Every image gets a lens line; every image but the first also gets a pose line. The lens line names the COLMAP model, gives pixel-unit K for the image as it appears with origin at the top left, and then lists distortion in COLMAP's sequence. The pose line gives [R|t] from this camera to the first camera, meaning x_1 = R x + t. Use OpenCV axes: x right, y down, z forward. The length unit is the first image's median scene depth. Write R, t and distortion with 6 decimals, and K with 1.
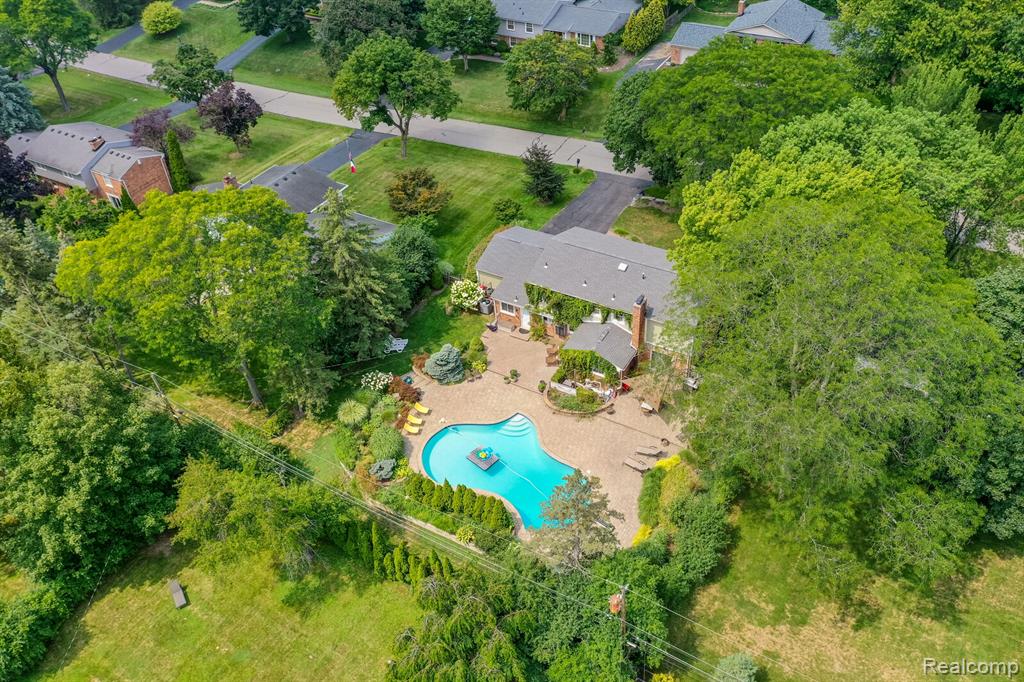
lens RADIAL K [[810.9, 0, 512.0], [0, 810.9, 341.0], [0, 0, 1]] dist [-0.002298, -0.000572]
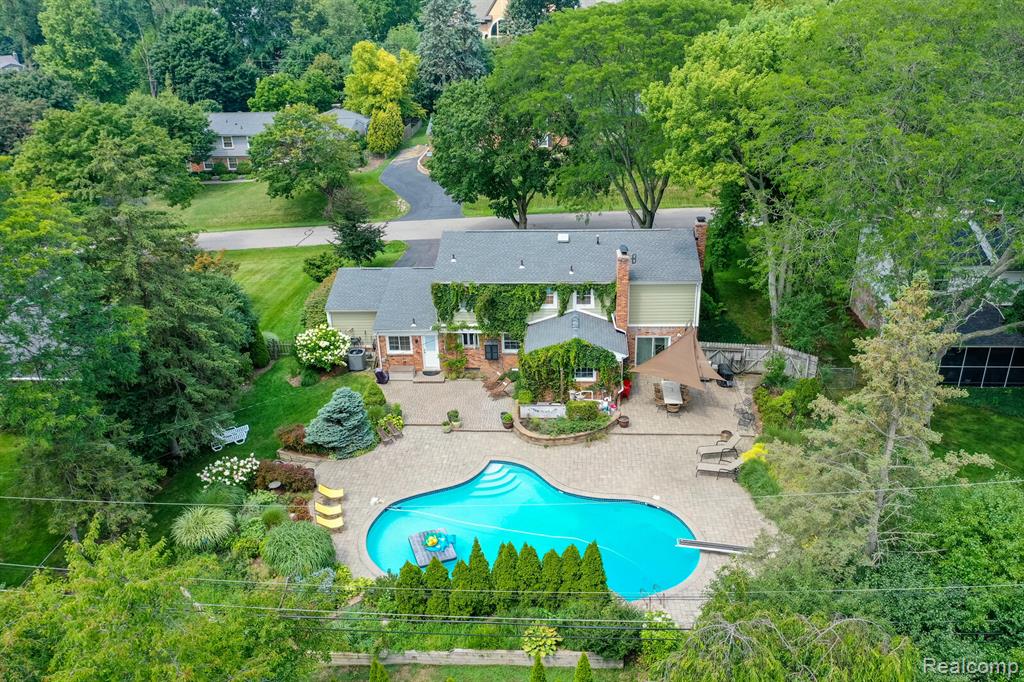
lens RADIAL K [[810.9, 0, 512.0], [0, 810.9, 341.0], [0, 0, 1]] dist [-0.002298, -0.000572]
pose [[0.896489, -0.151341, 0.416416, -0.211862], [0.271324, 0.930538, -0.245933, 0.154397], [-0.350271, 0.333460, 0.875280, 0.421775]]
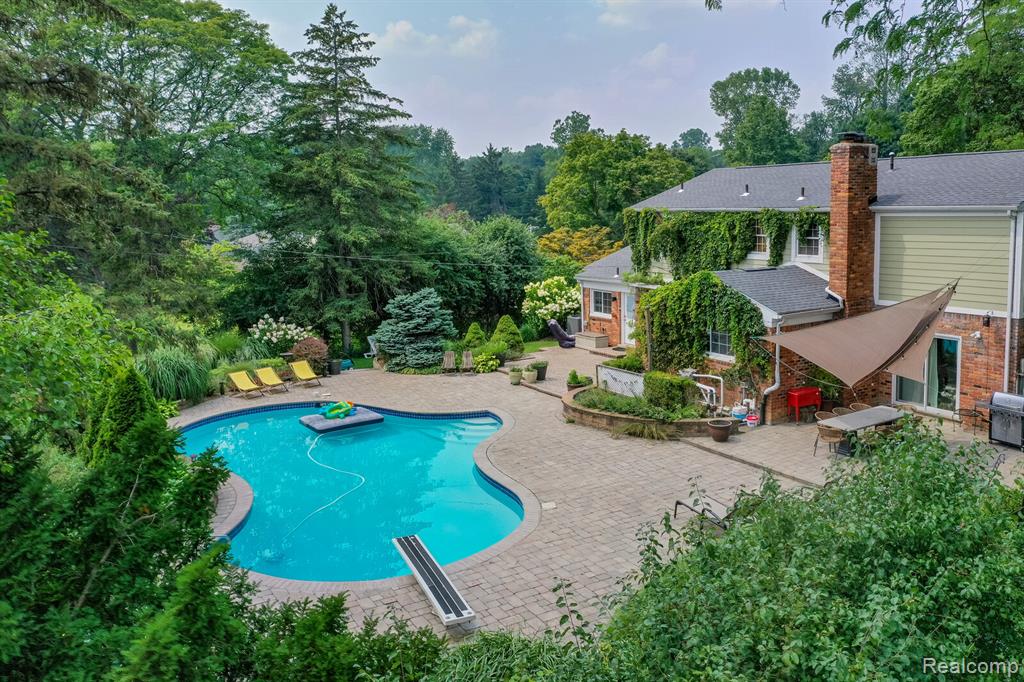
lens RADIAL K [[810.9, 0, 512.0], [0, 810.9, 341.0], [0, 0, 1]] dist [-0.002298, -0.000572]
pose [[0.888158, 0.128093, -0.441324, 0.177384], [-0.329396, 0.847101, -0.417036, 0.211317], [0.320427, 0.515764, 0.794553, 0.661470]]
